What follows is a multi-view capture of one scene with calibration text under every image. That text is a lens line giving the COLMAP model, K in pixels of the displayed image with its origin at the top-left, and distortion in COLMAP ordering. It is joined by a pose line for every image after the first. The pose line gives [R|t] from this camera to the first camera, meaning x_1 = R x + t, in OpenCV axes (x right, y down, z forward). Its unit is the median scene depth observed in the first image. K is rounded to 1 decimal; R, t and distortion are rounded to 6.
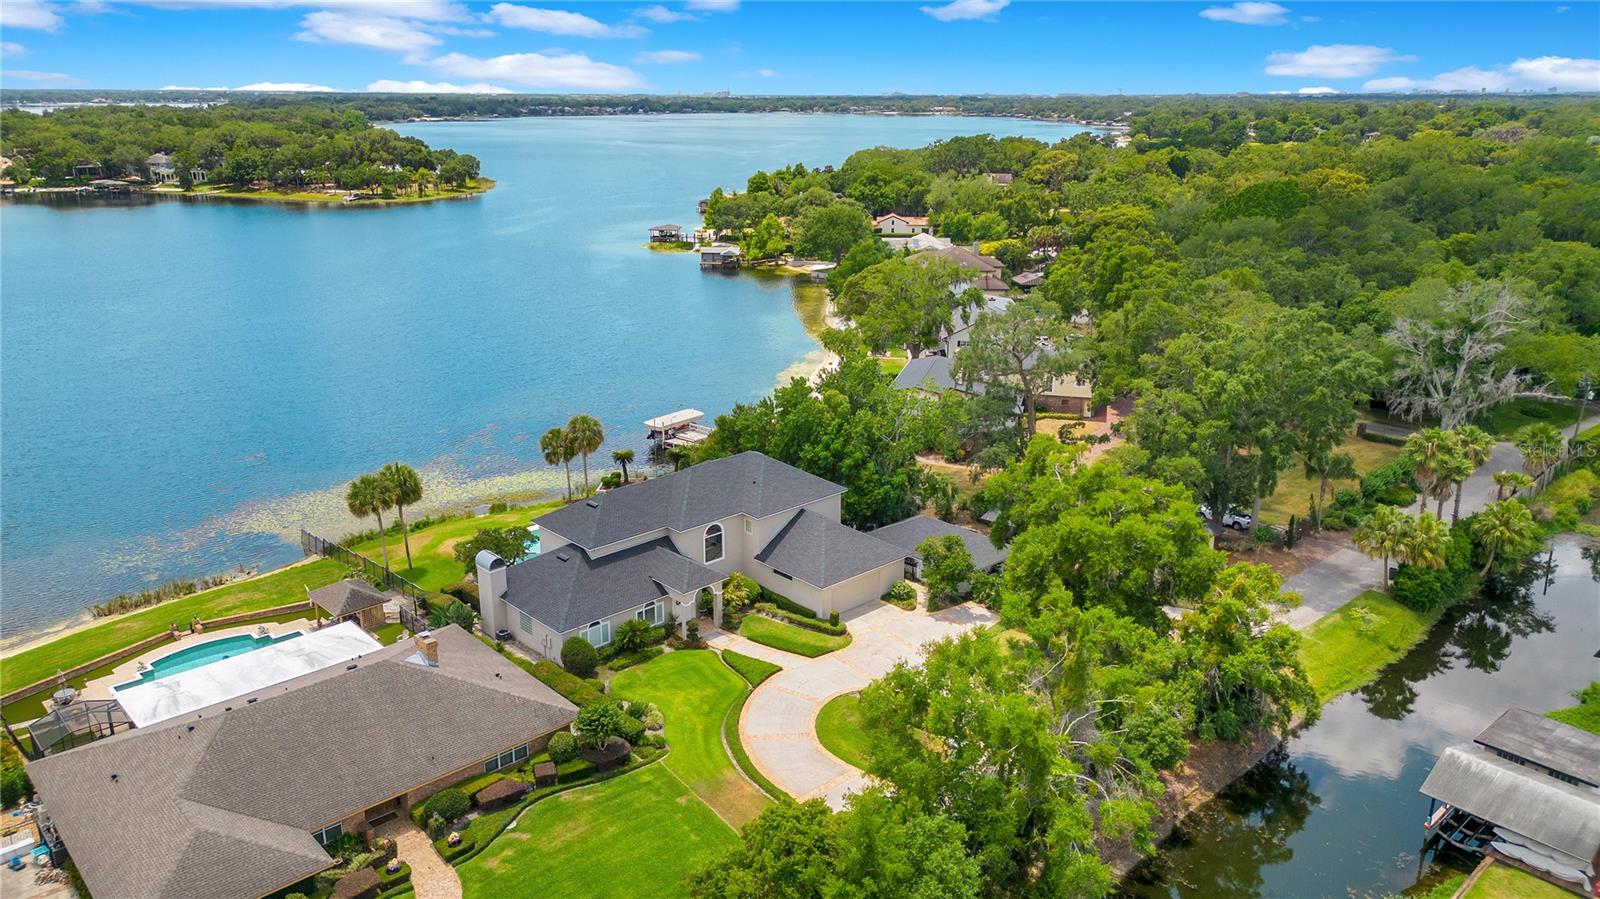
lens RADIAL K [[1128.7, 0, 797.0], [0, 1128.7, 452.2], [0, 0, 1]] dist [0.062132, -0.047186]
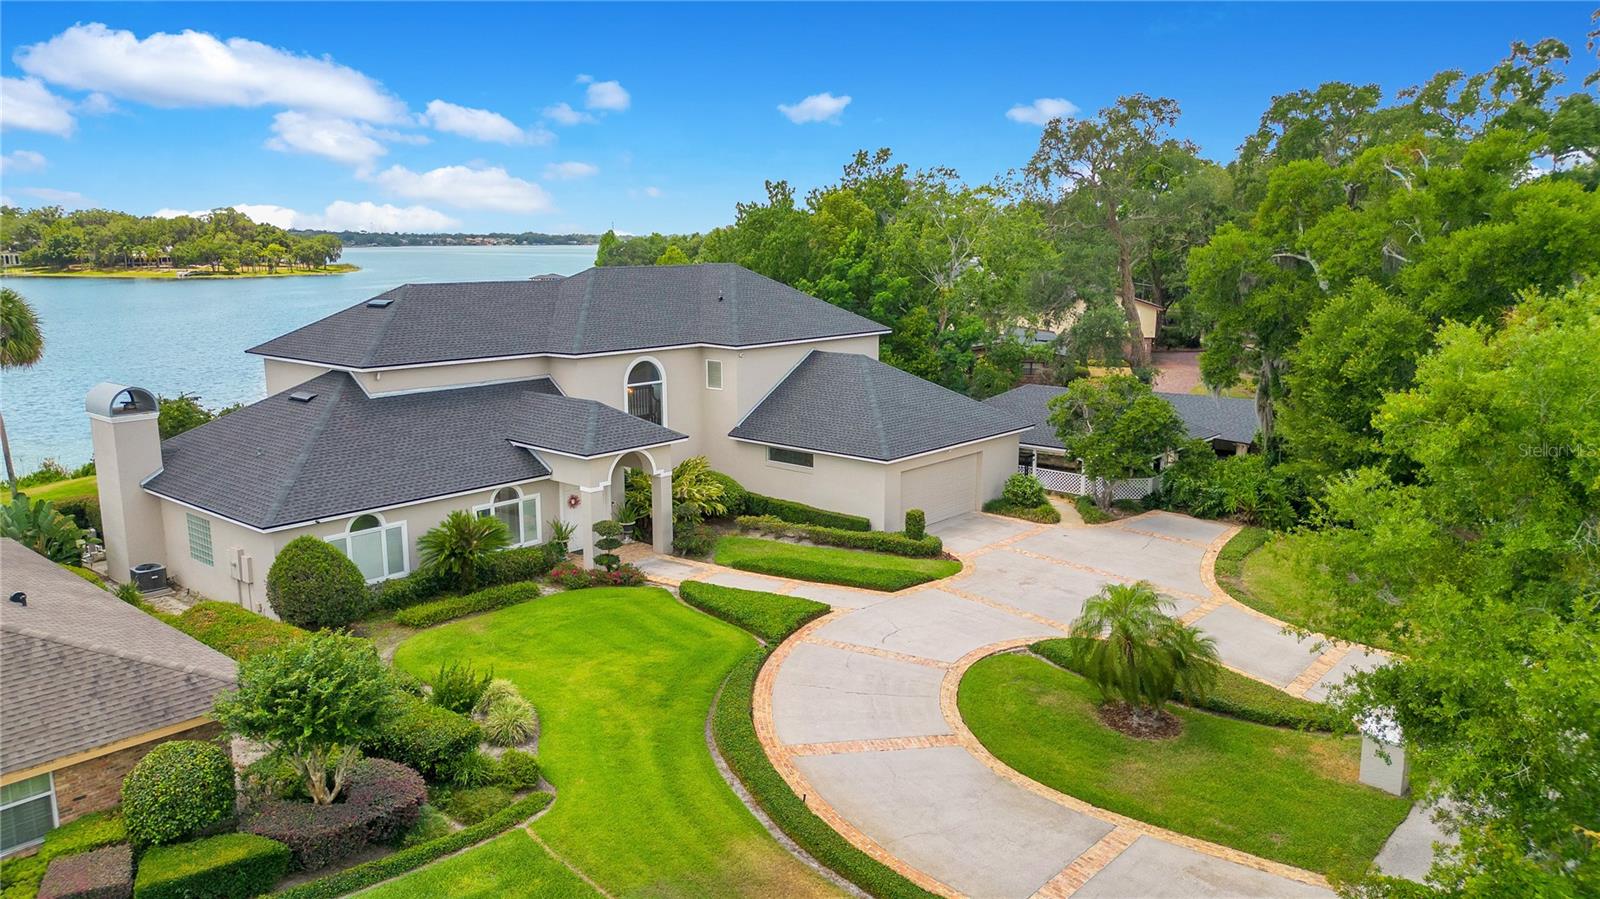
lens RADIAL K [[1128.7, 0, 804.7], [0, 1128.7, 481.4], [0, 0, 1]] dist [0.062132, -0.047186]
pose [[0.994397, -0.021379, 0.103529, -0.061767], [0.029855, 0.996265, -0.081024, 0.170345], [-0.101410, 0.083661, 0.991321, 0.560436]]
